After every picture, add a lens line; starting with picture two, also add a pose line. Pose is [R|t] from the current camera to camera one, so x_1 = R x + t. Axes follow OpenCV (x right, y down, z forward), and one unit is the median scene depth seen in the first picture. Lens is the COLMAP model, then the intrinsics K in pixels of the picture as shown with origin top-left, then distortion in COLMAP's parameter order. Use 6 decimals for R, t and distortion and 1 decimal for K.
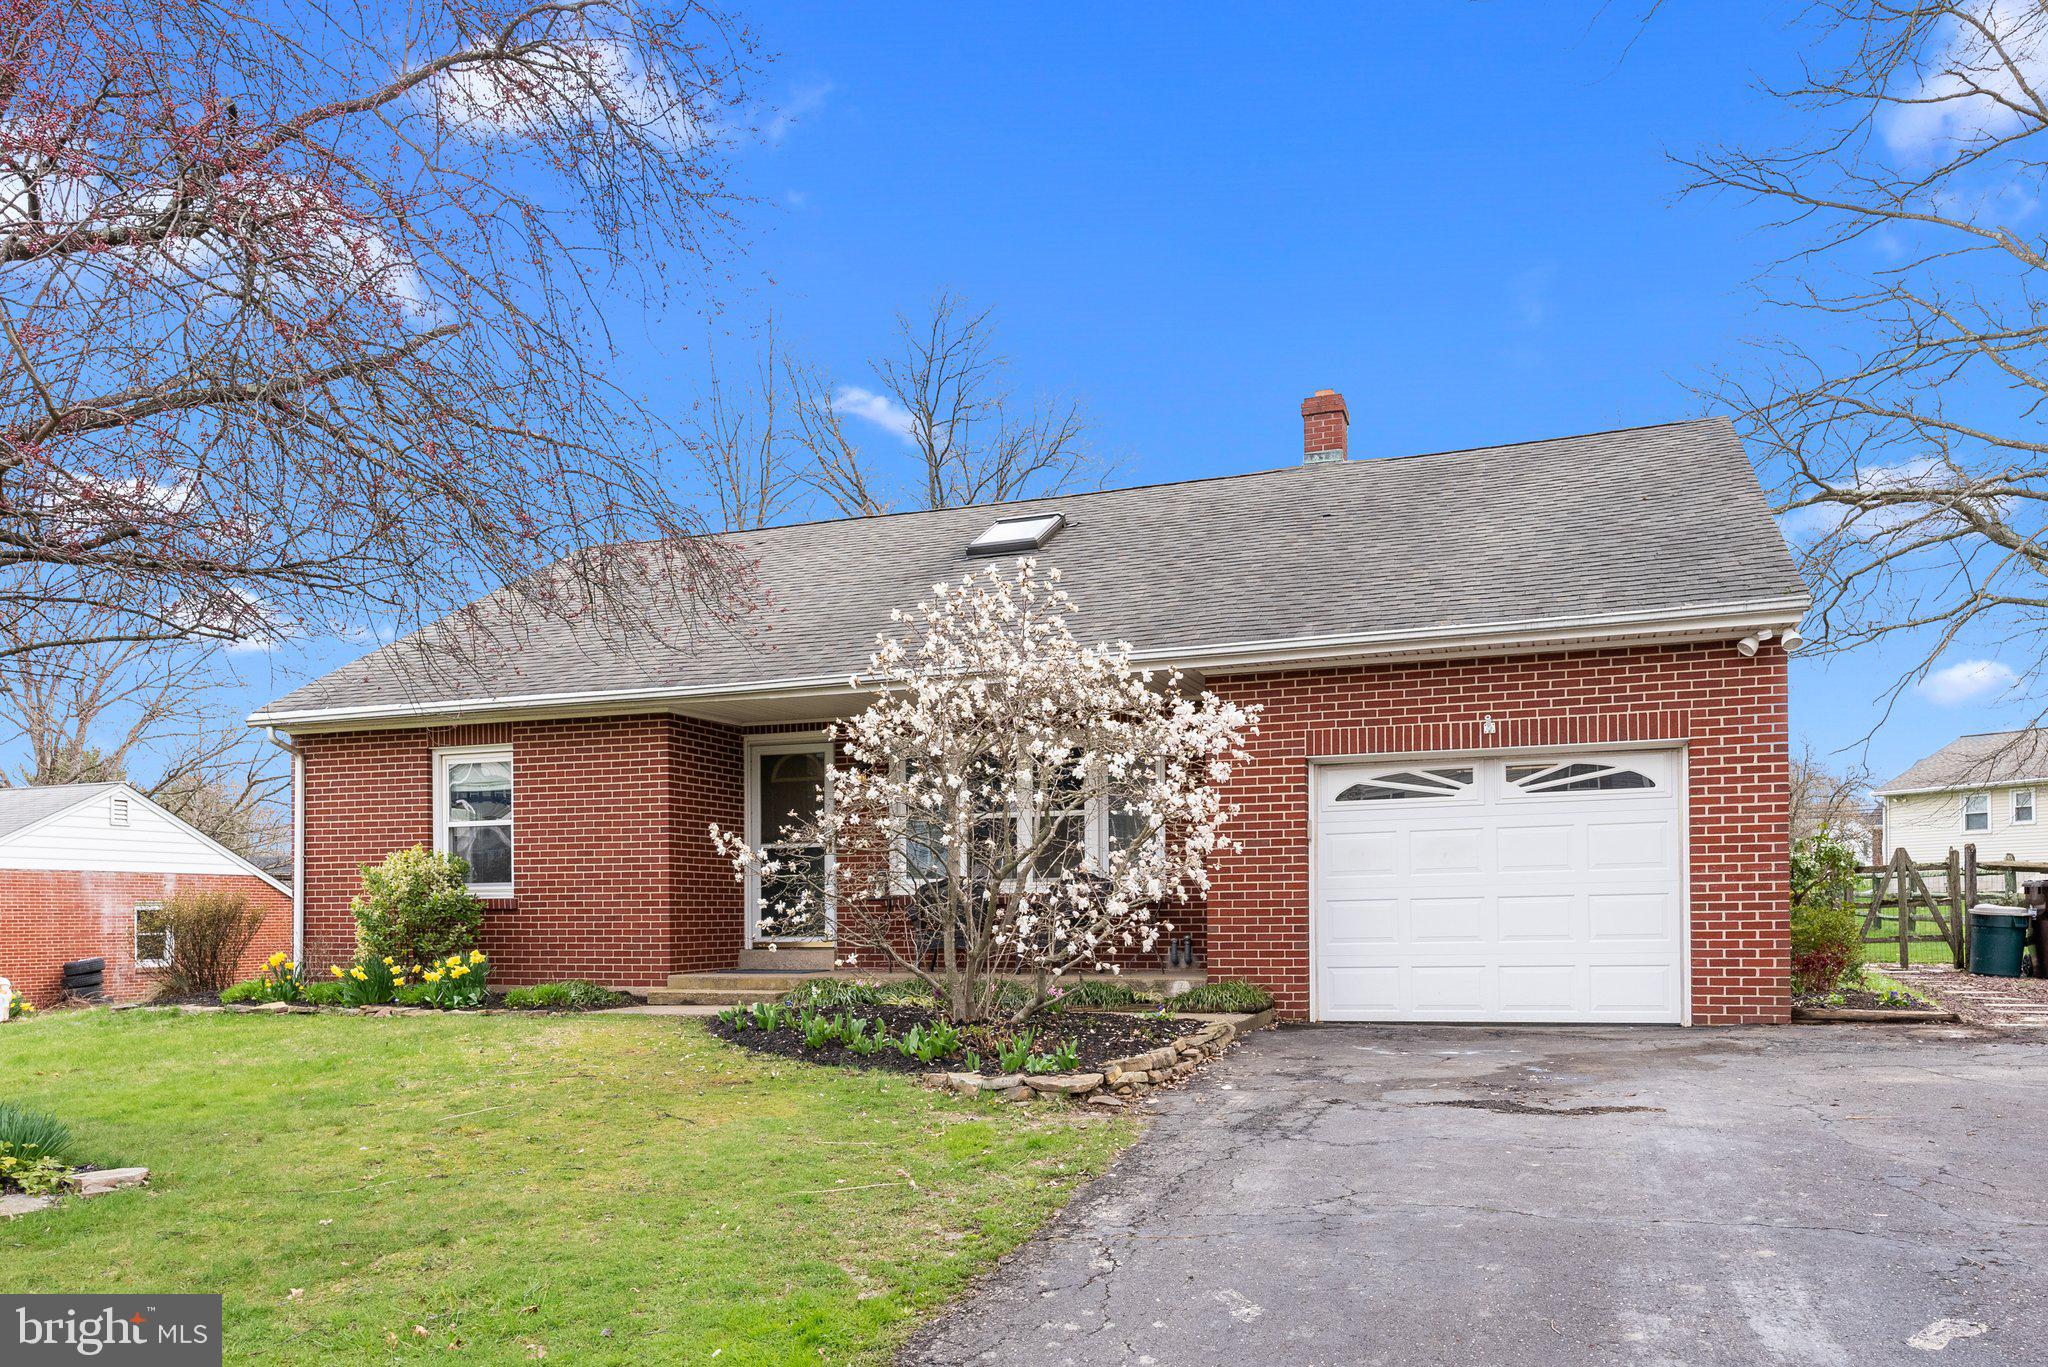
lens RADIAL K [[1383.2, 0, 1018.8], [0, 1383.2, 692.0], [0, 0, 1]] dist [-0.001508, 0.003893]
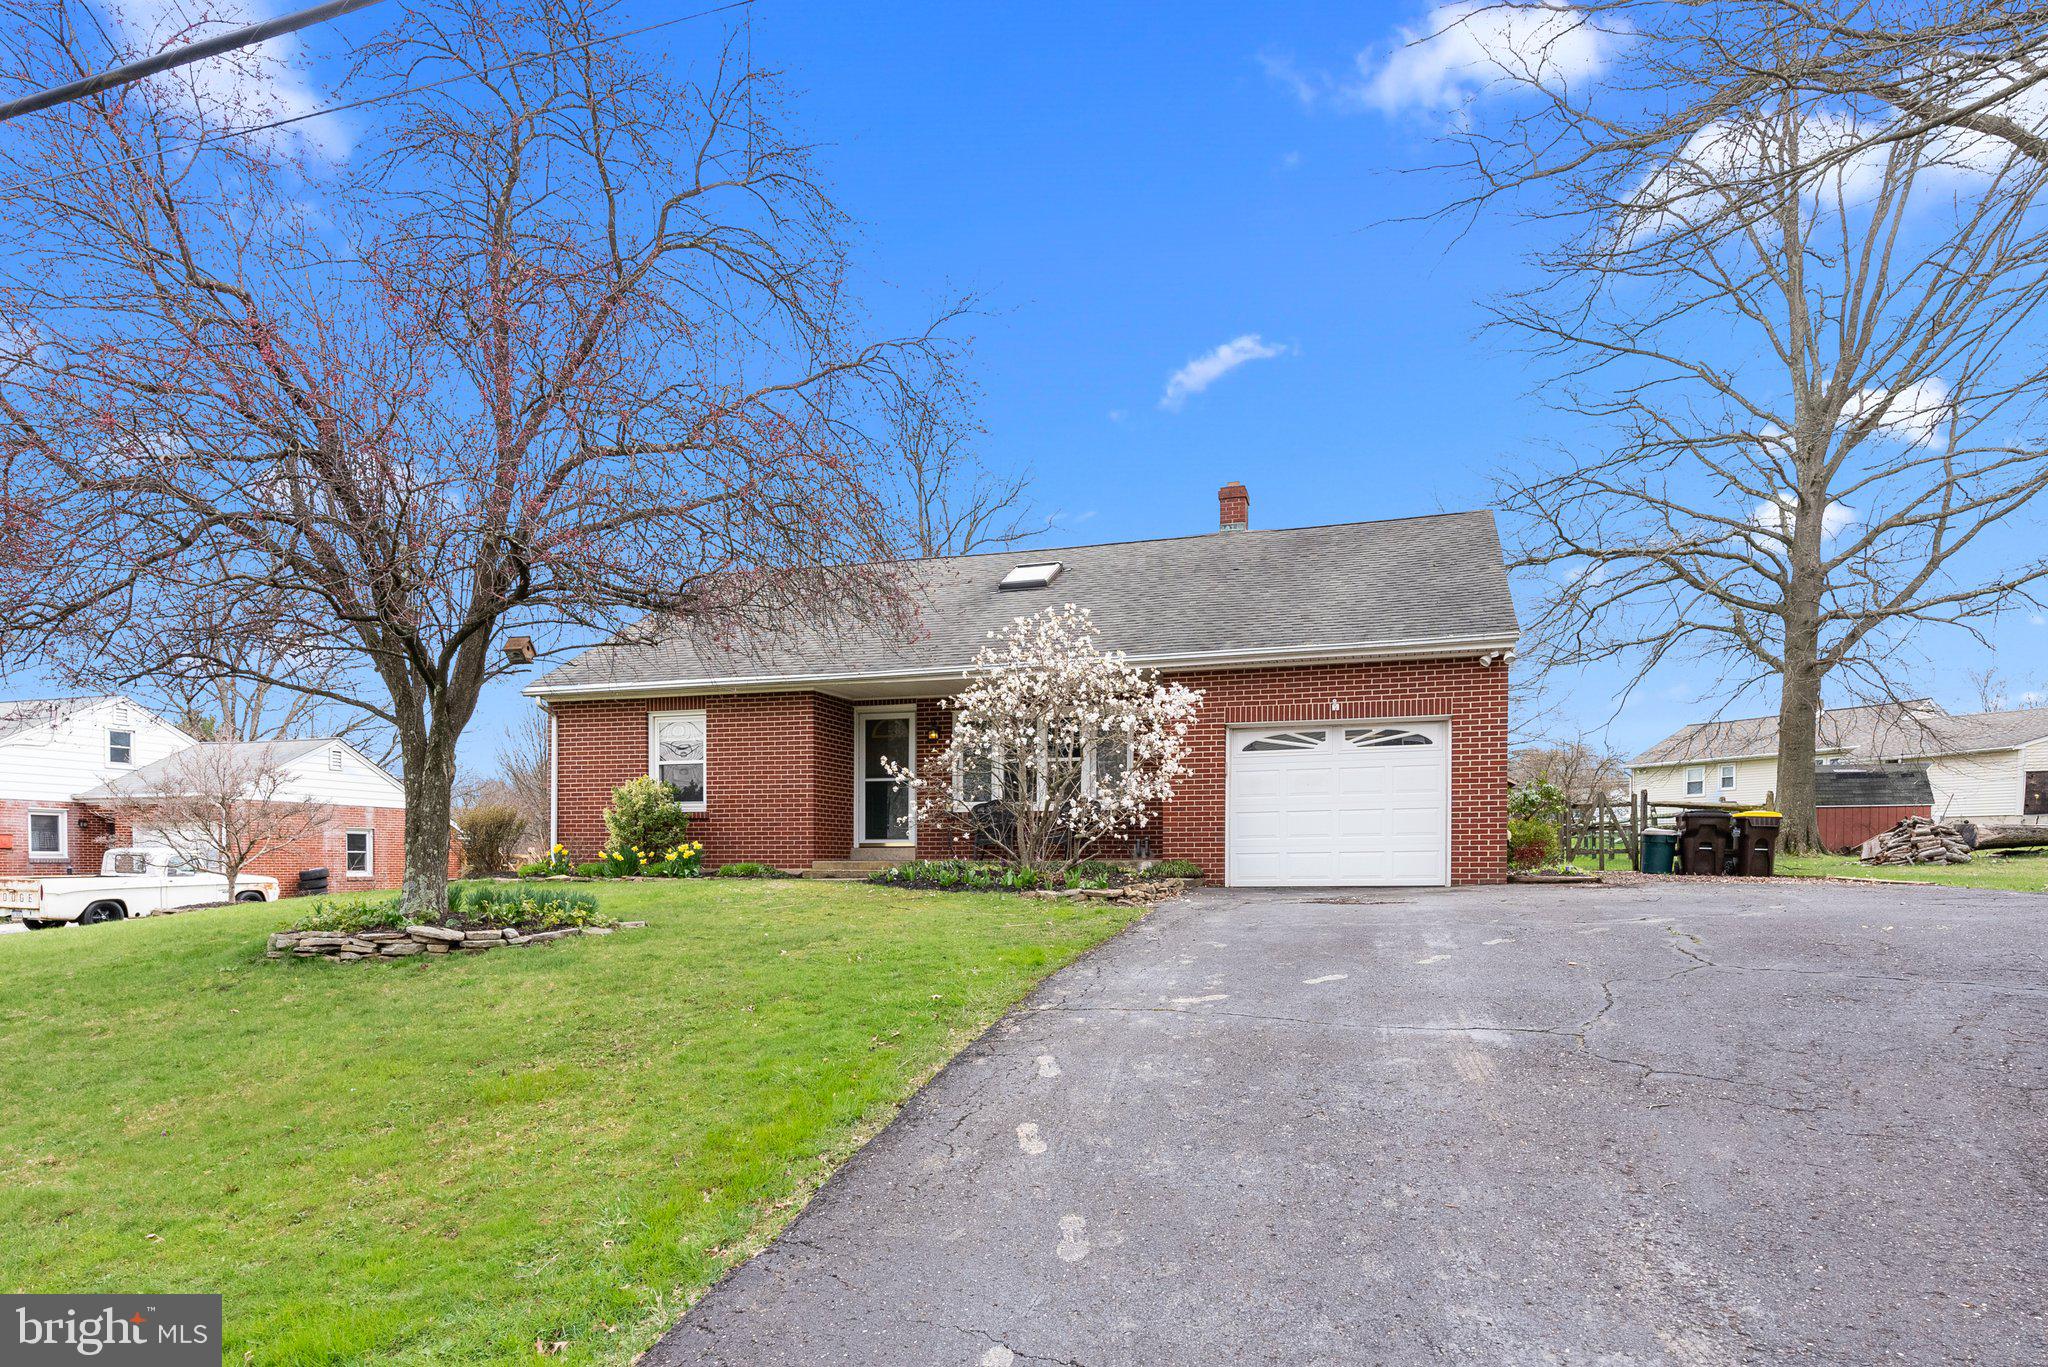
lens RADIAL K [[1206.7, 0, 1029.5], [0, 1206.7, 681.3], [0, 0, 1]] dist [-0.001273, -0.000636]
pose [[0.997433, 0.015653, 0.069870, -0.116051], [-0.015626, 0.999877, -0.000936, 0.002248], [-0.069876, -0.000158, 0.997556, -0.381347]]
